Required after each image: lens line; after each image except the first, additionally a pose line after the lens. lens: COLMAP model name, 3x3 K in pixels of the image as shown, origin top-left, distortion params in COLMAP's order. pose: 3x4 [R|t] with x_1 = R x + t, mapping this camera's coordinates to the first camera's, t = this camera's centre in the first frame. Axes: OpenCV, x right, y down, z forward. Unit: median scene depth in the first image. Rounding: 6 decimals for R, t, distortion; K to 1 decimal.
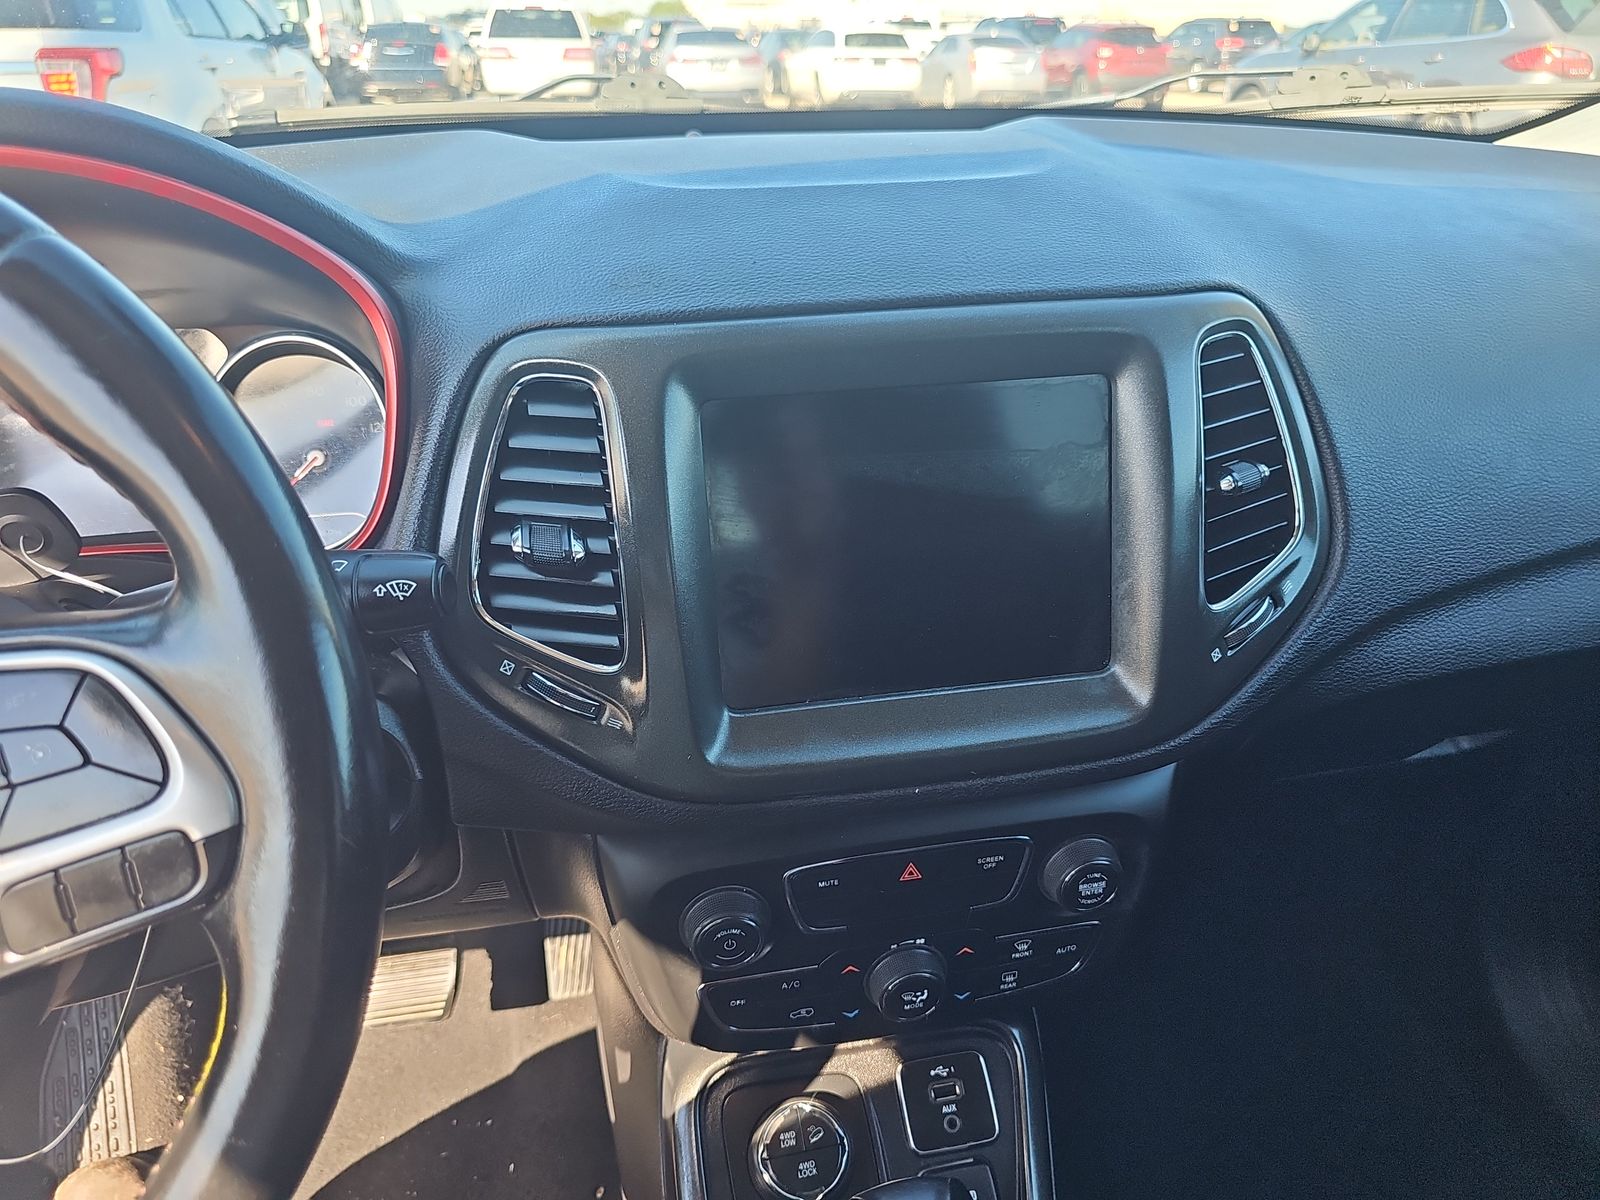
lens RADIAL K [[1049.7, 0, 788.2], [0, 1049.7, 593.9], [0, 0, 1]] dist [-0.006831, -0.001061]
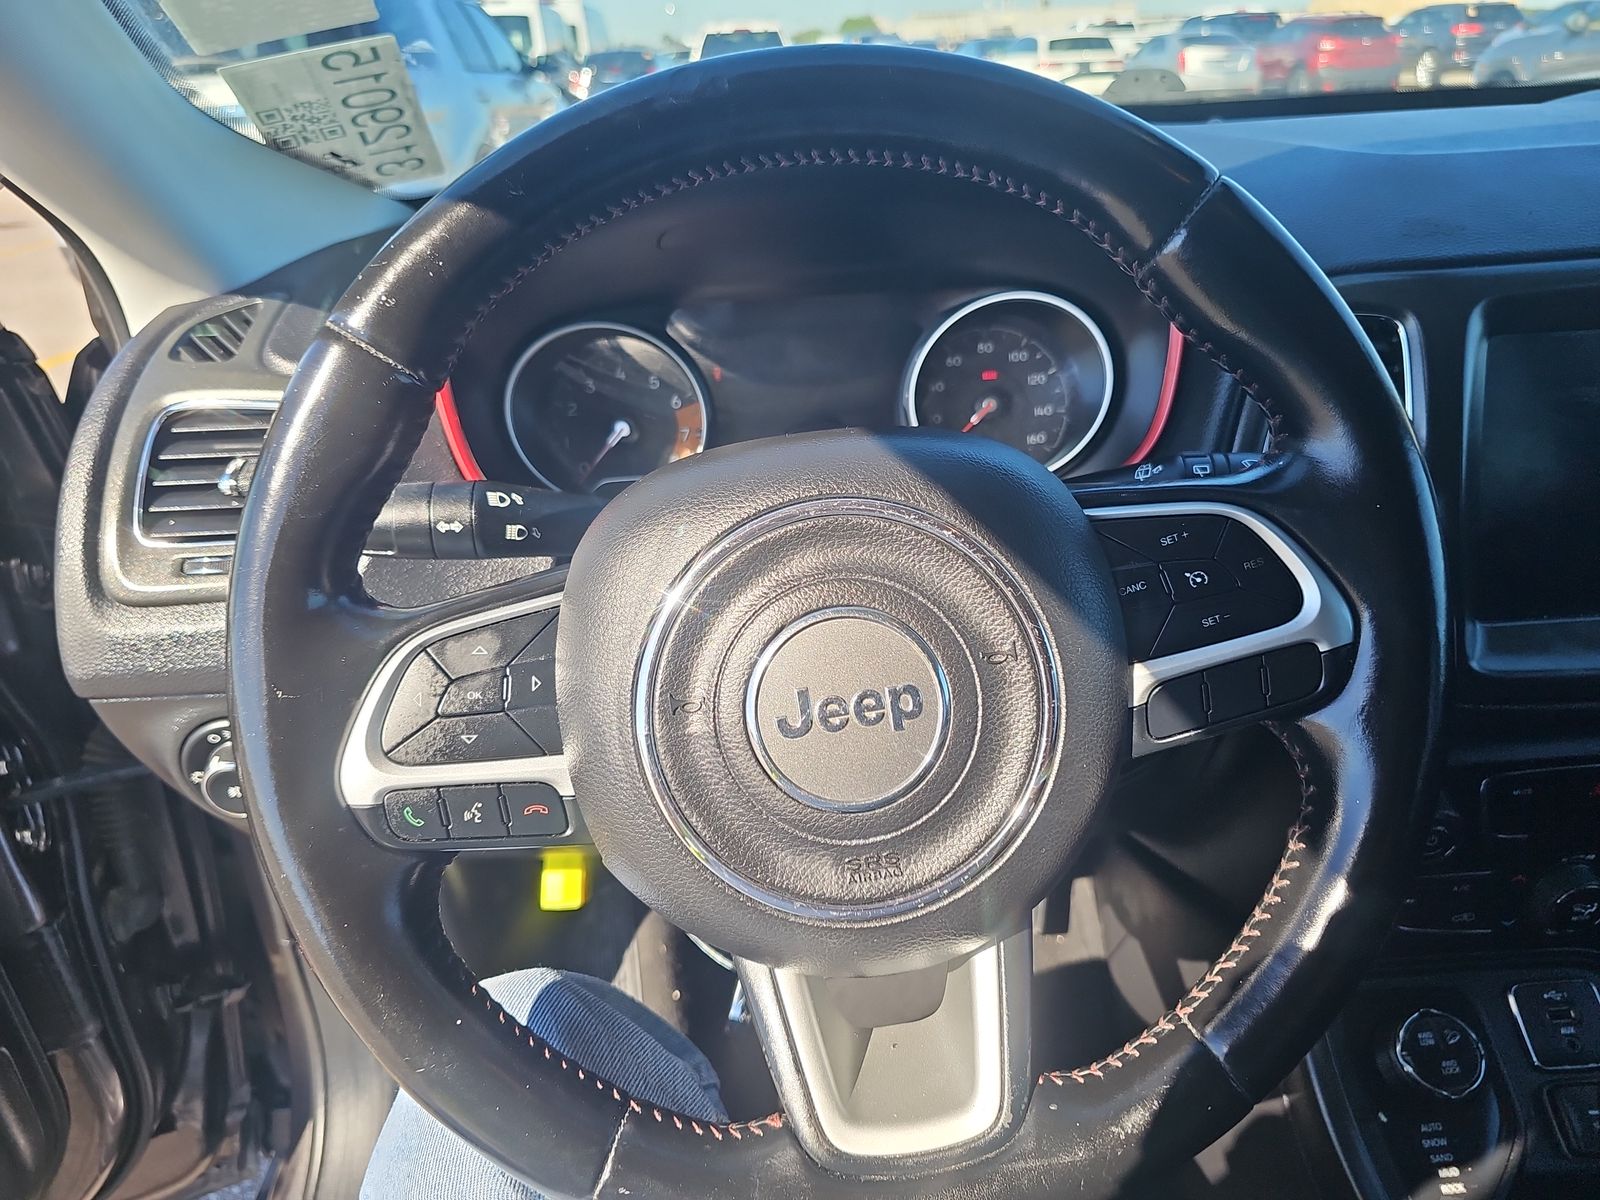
lens RADIAL K [[1049.7, 0, 803.8], [0, 1049.7, 594.1], [0, 0, 1]] dist [-0.006831, -0.001061]
pose [[0.986834, 0.031305, -0.158679, -0.480201], [-0.032880, 0.999433, -0.007312, 0.095155], [0.158361, 0.012433, 0.987303, -0.166603]]
